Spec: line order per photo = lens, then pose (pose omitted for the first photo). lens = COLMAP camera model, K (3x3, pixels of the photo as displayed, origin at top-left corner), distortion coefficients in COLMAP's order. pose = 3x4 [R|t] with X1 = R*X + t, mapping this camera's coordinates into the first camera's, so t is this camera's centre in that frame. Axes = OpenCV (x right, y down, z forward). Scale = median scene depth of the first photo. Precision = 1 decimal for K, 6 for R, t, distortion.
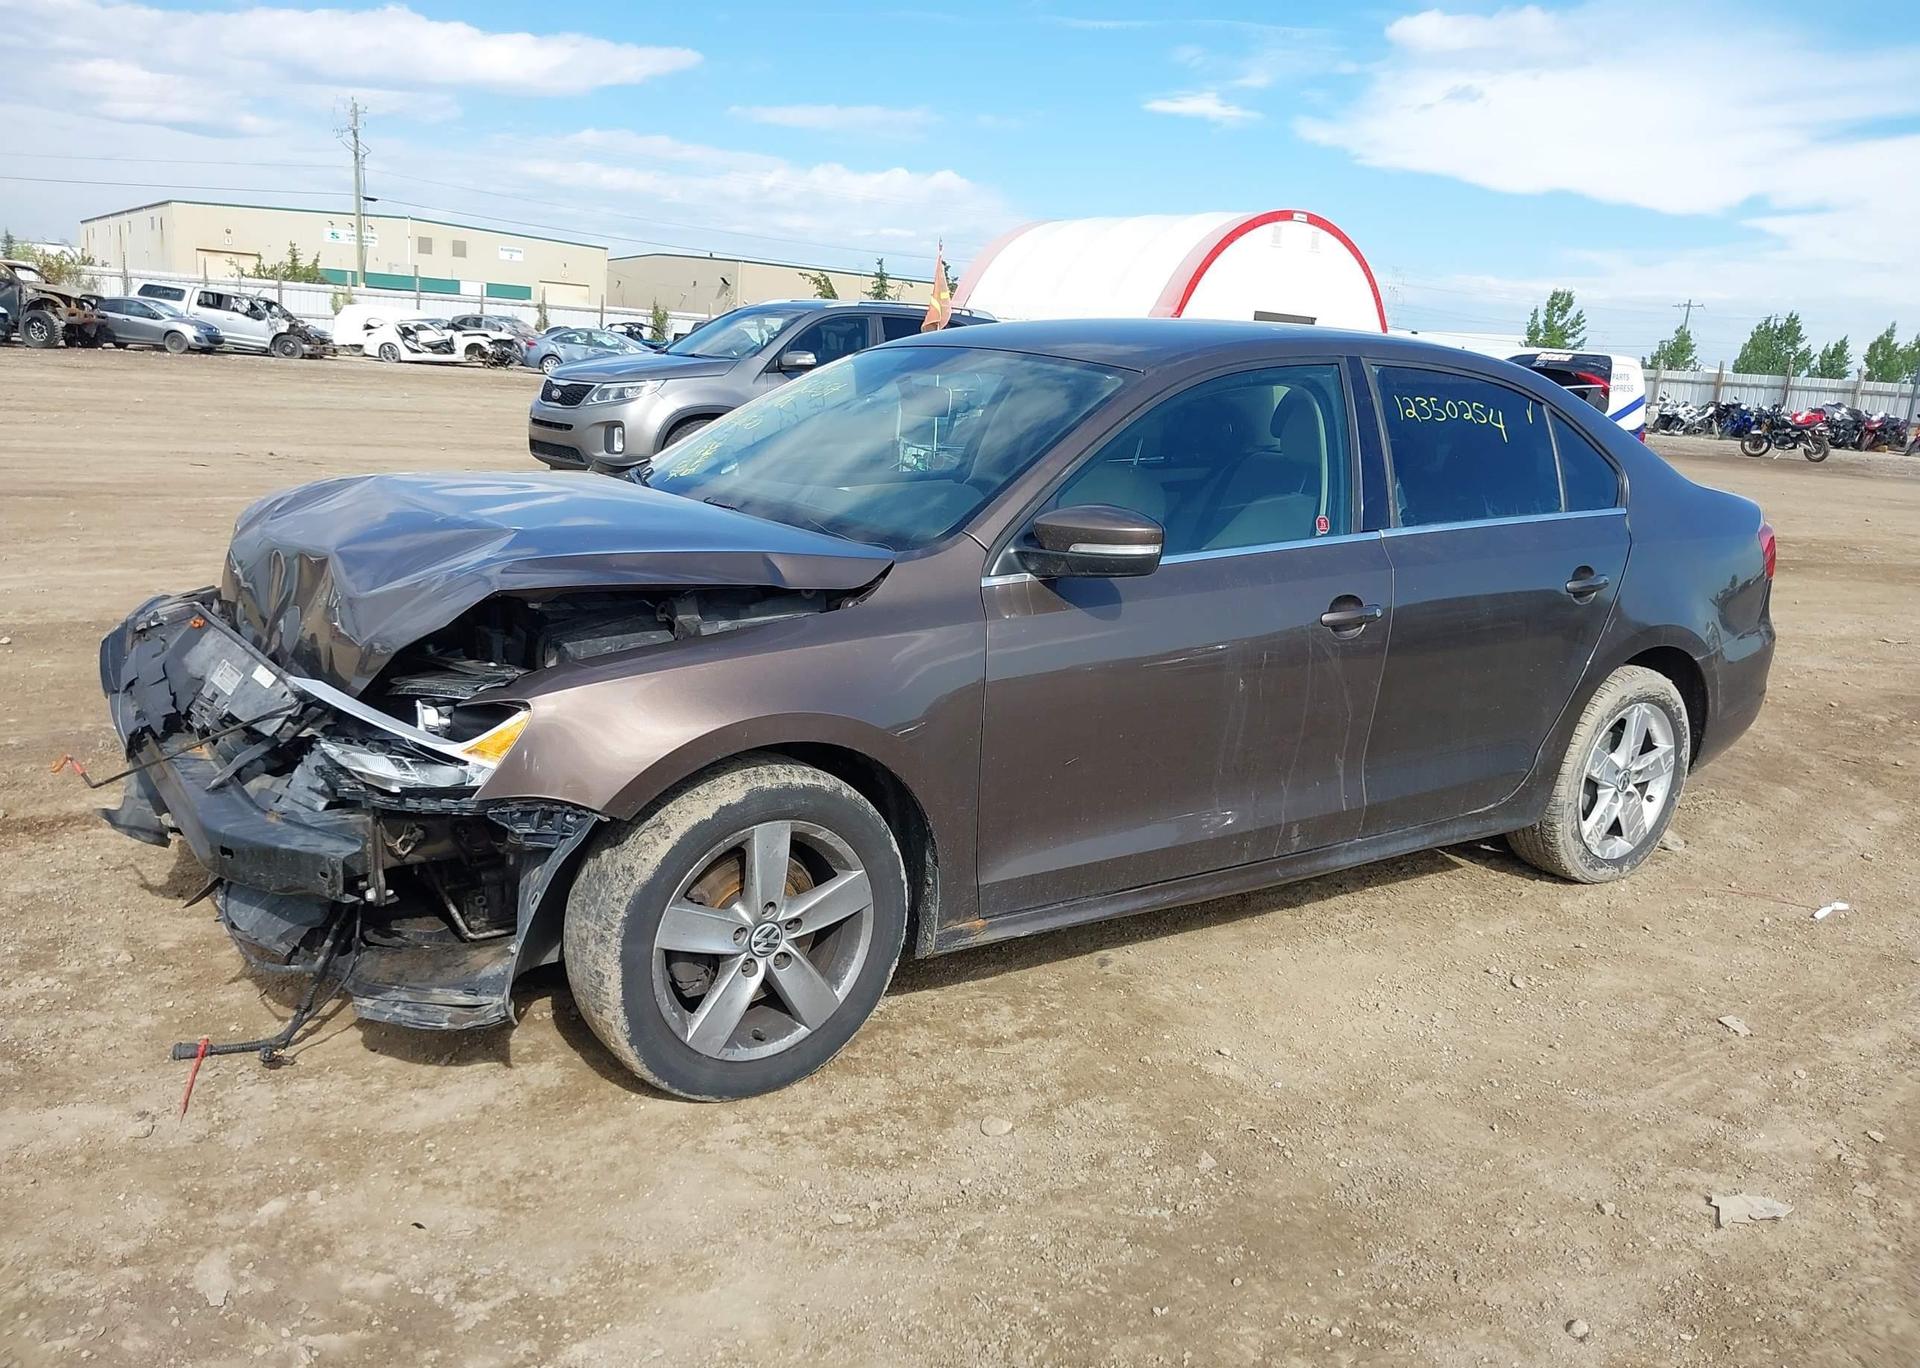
lens RADIAL K [[1542.4, 0, 965.0], [0, 1542.4, 686.8], [0, 0, 1]] dist [0.009930, -0.020689]
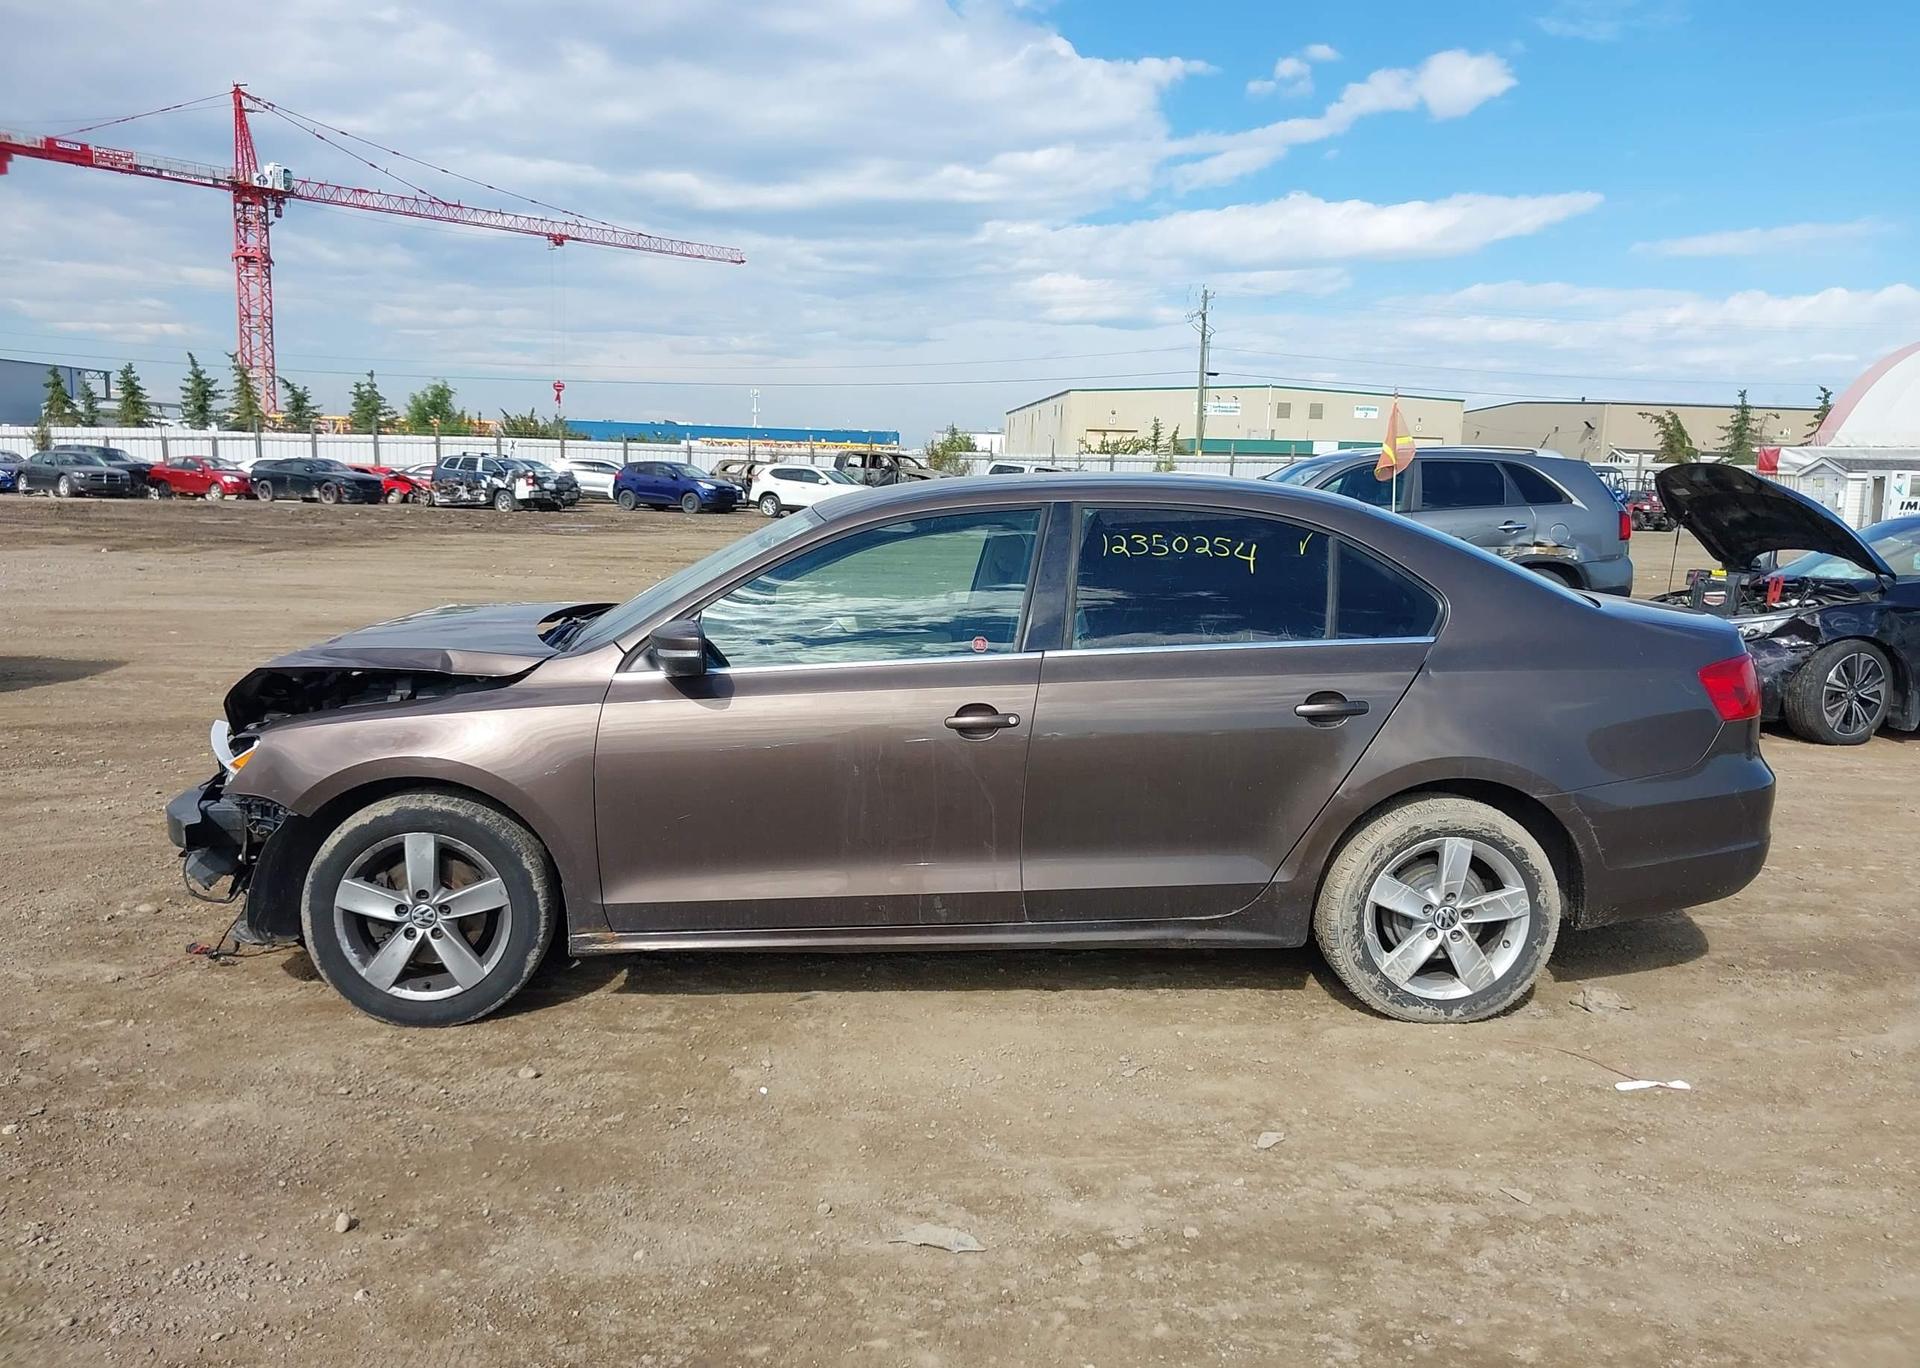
lens RADIAL K [[1542.4, 0, 946.8], [0, 1542.4, 673.9], [0, 0, 1]] dist [0.009930, -0.020689]
pose [[0.847563, 0.020286, -0.530307, 0.882154], [-0.075800, 0.993651, -0.083138, 0.017952], [0.525254, 0.110662, 0.843720, 0.010953]]
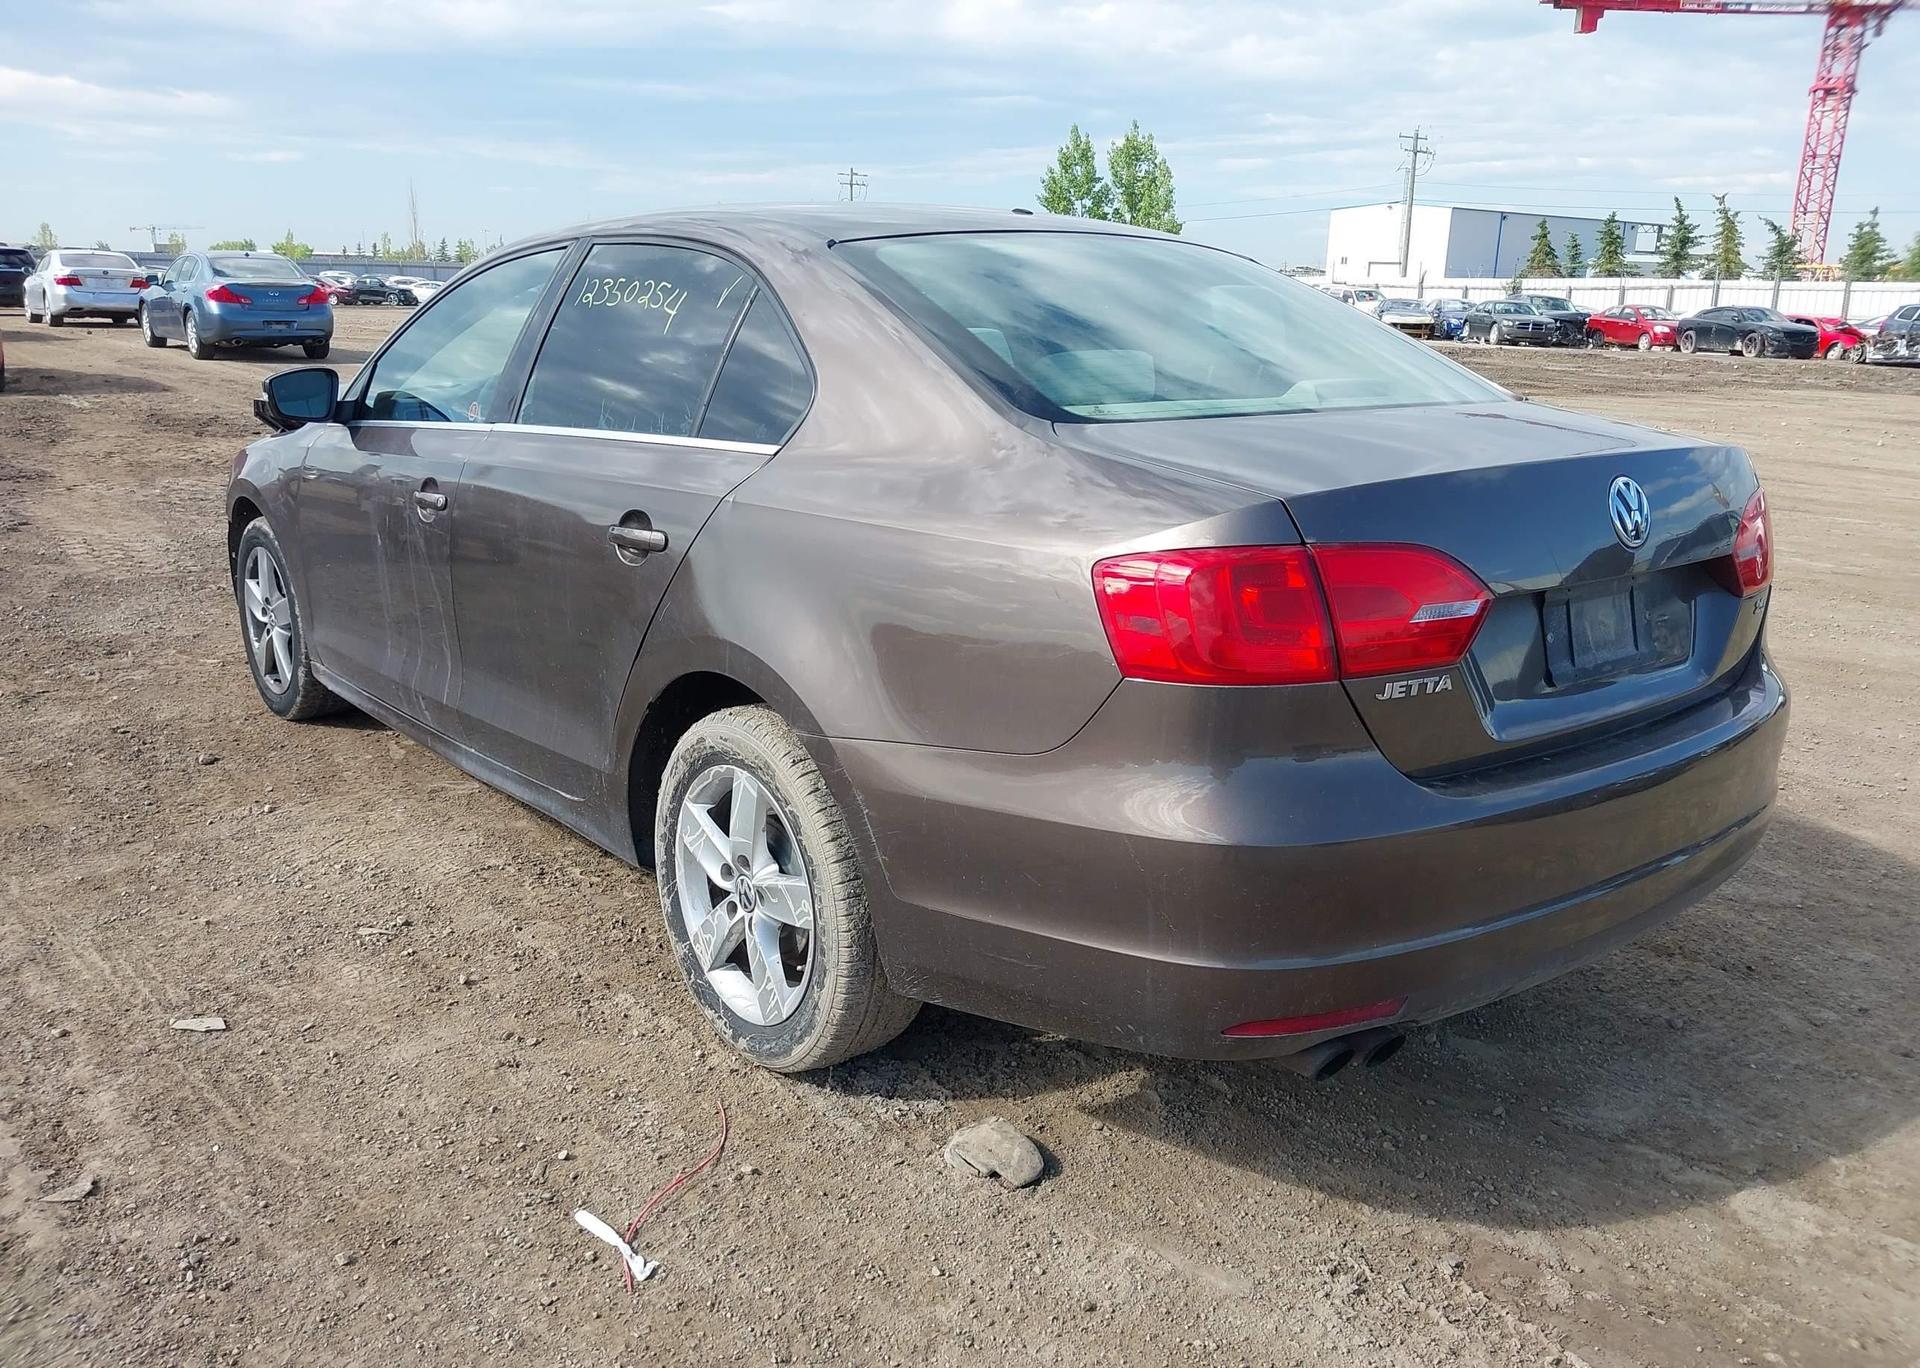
lens RADIAL K [[1542.4, 0, 944.3], [0, 1542.4, 701.0], [0, 0, 1]] dist [0.009930, -0.020689]
pose [[0.047052, 0.188834, -0.980881, 1.329243], [-0.226645, 0.958376, 0.173629, -0.176639], [0.972840, 0.214142, 0.087892, 1.330897]]
